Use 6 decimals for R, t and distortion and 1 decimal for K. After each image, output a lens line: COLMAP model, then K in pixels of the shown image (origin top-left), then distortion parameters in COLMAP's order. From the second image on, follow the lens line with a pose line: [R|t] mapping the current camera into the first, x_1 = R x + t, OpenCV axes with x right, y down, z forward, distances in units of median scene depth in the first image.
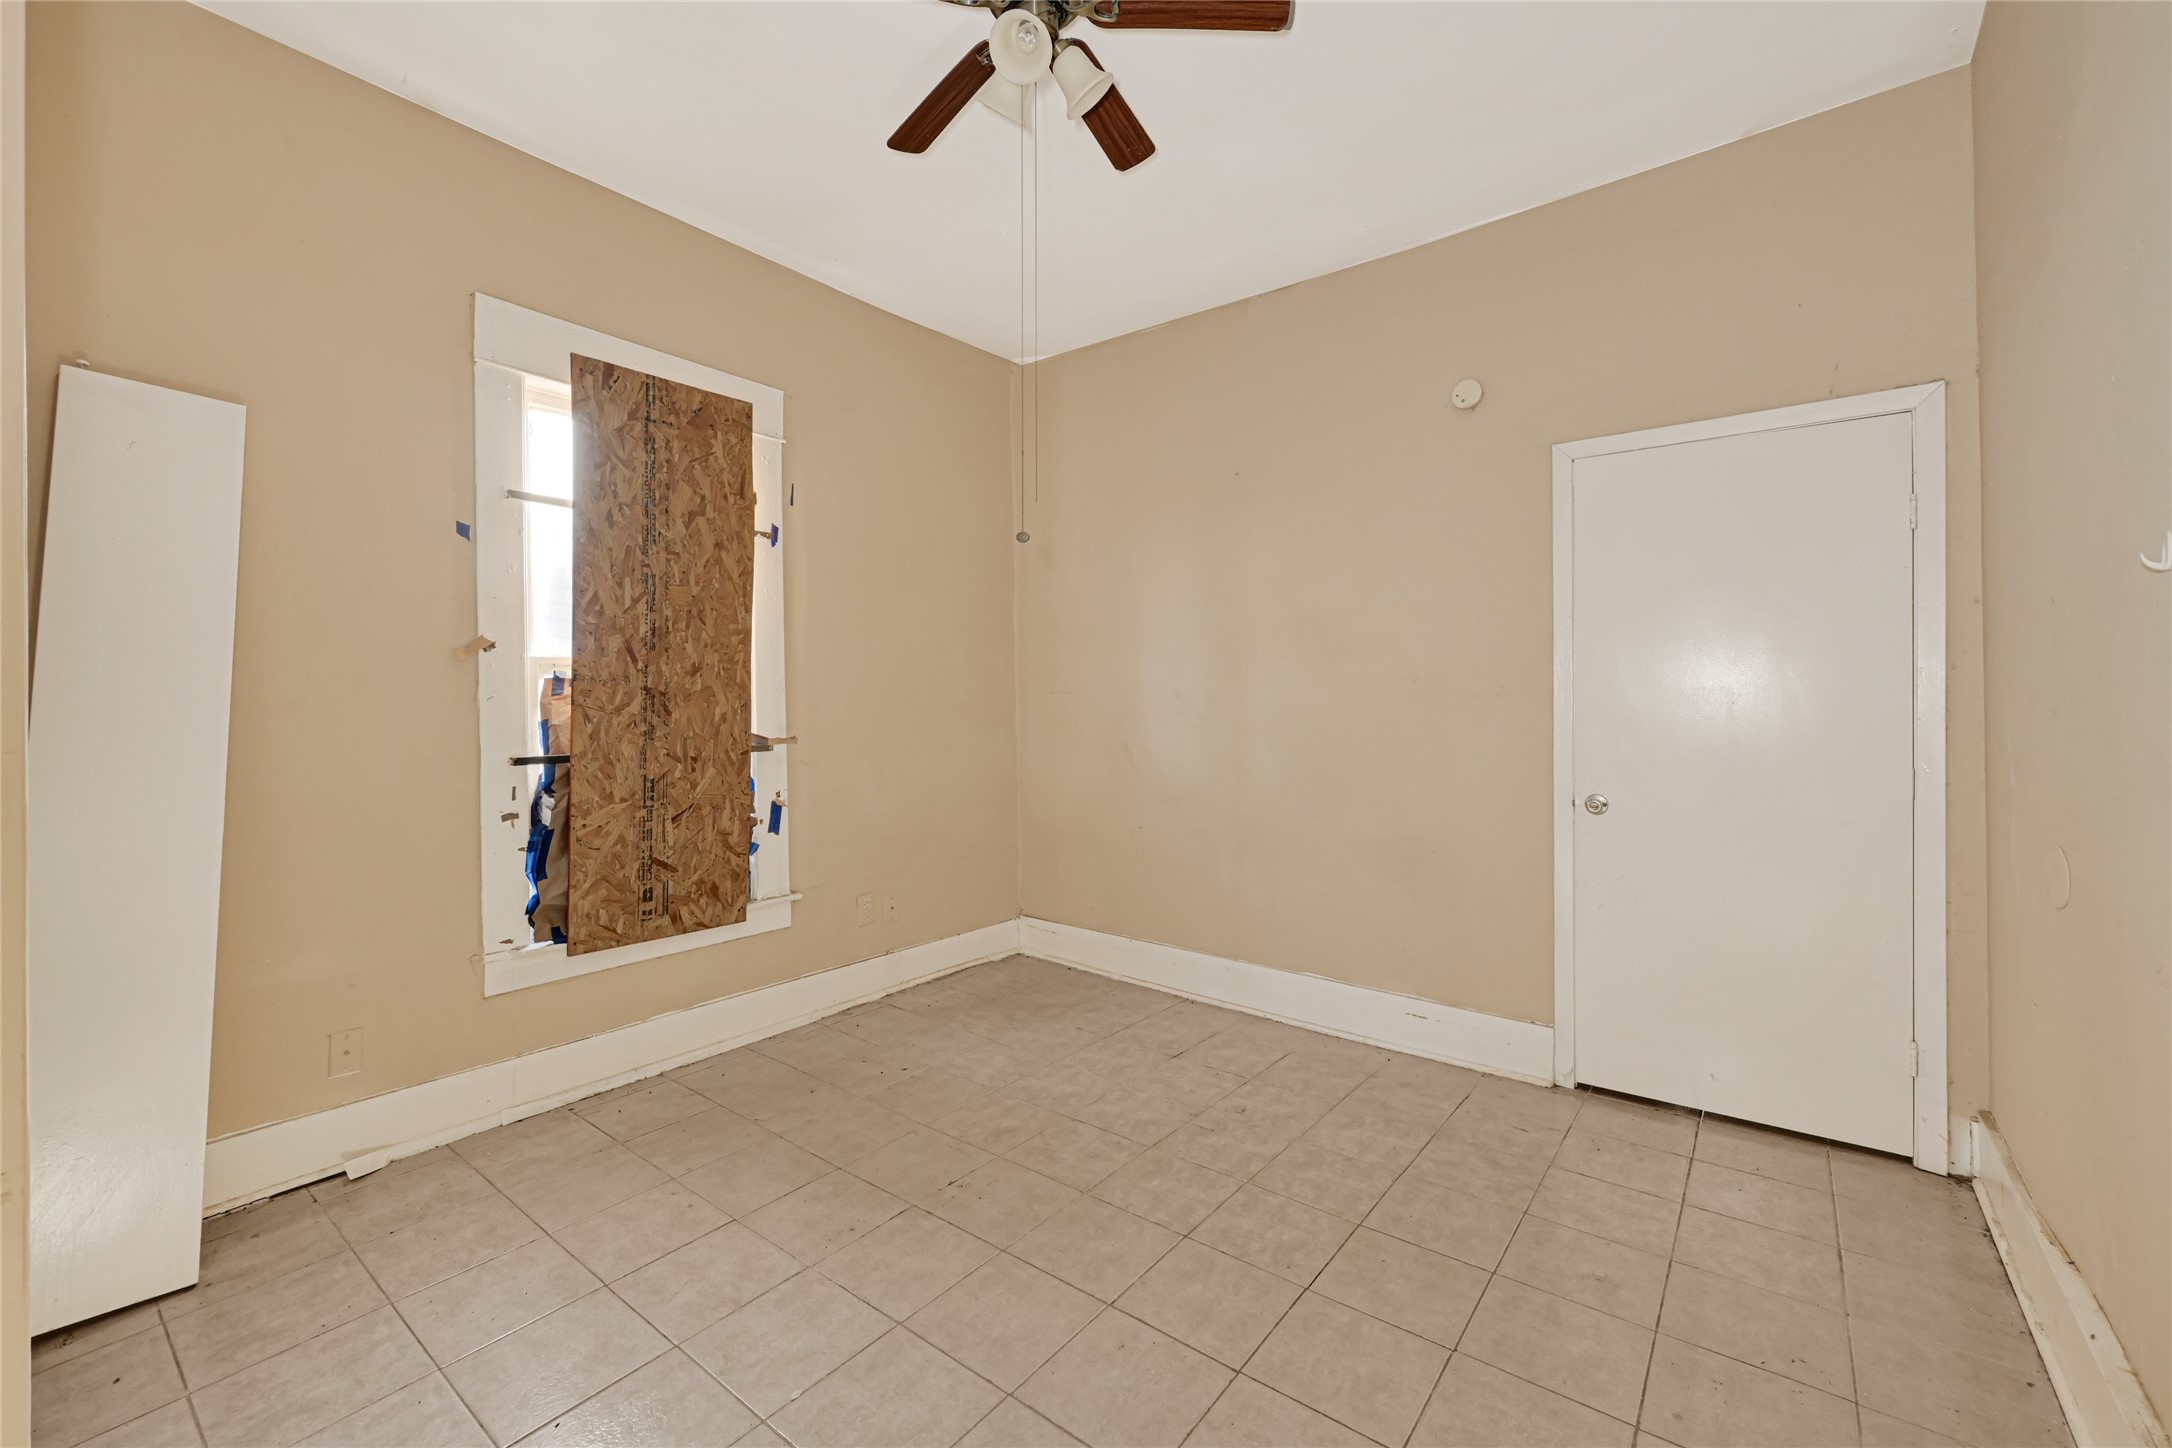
lens RADIAL K [[877.4, 0, 1090.5], [0, 877.4, 706.2], [0, 0, 1]] dist [-0.004287, -0.000153]
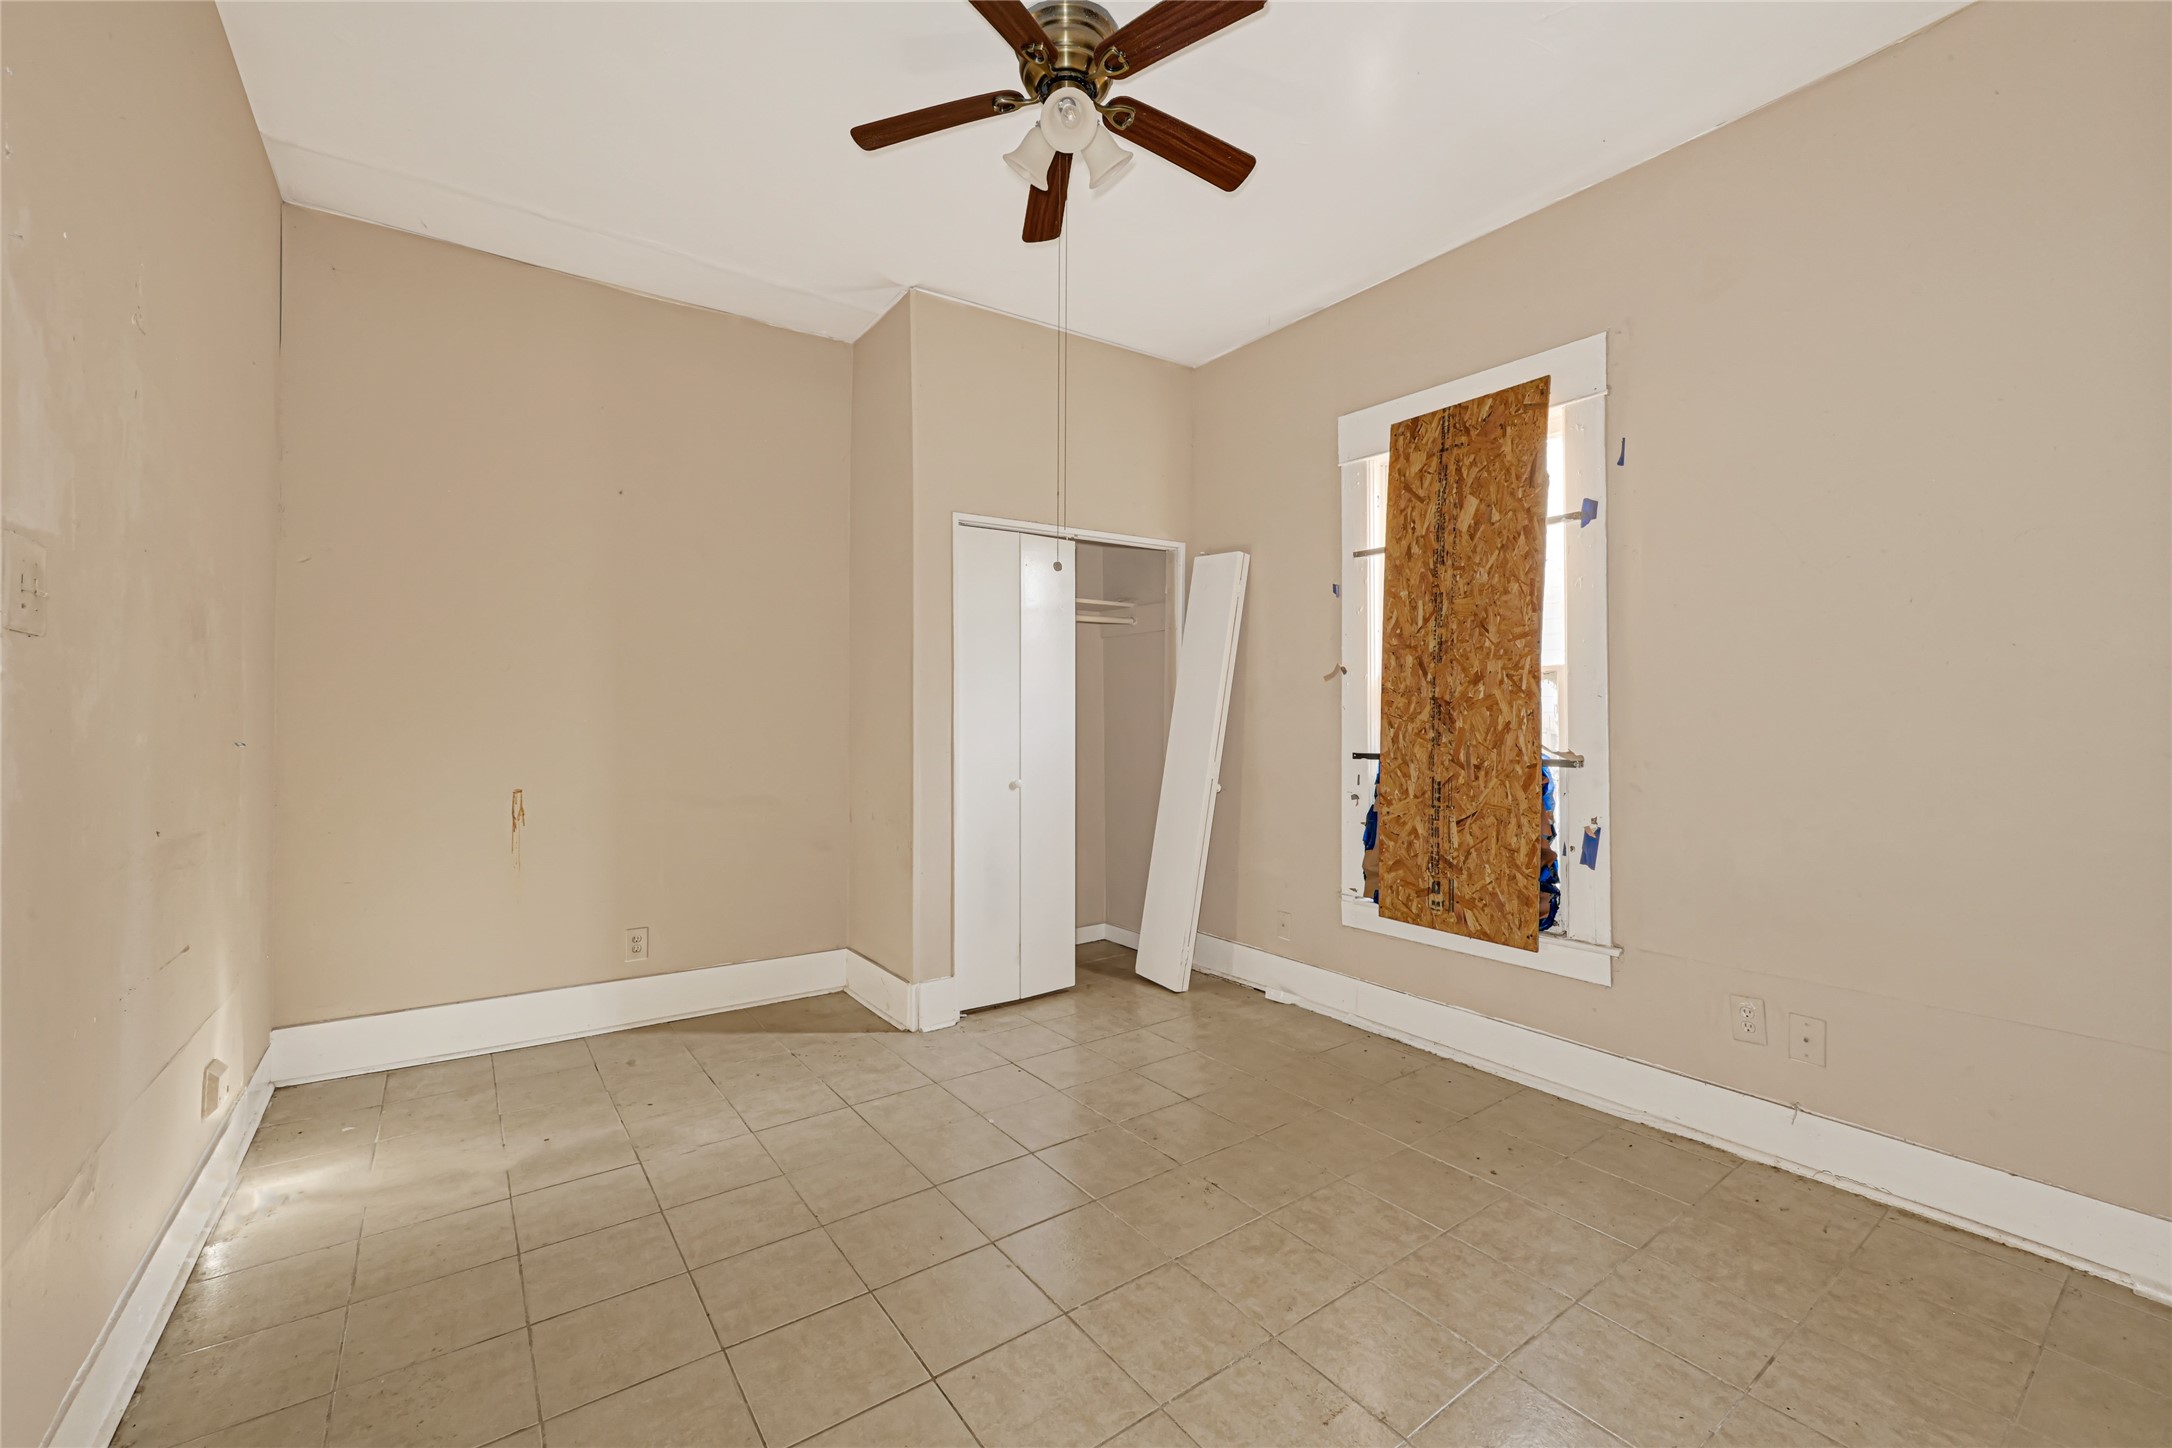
lens RADIAL K [[877.4, 0, 1086.7], [0, 877.4, 716.2], [0, 0, 1]] dist [-0.004287, -0.000153]
pose [[-0.277363, 0.001182, -0.960764, 0.661912], [-0.005872, 0.999978, 0.002925, 0.001540], [0.960747, 0.006453, -0.277350, 0.879796]]
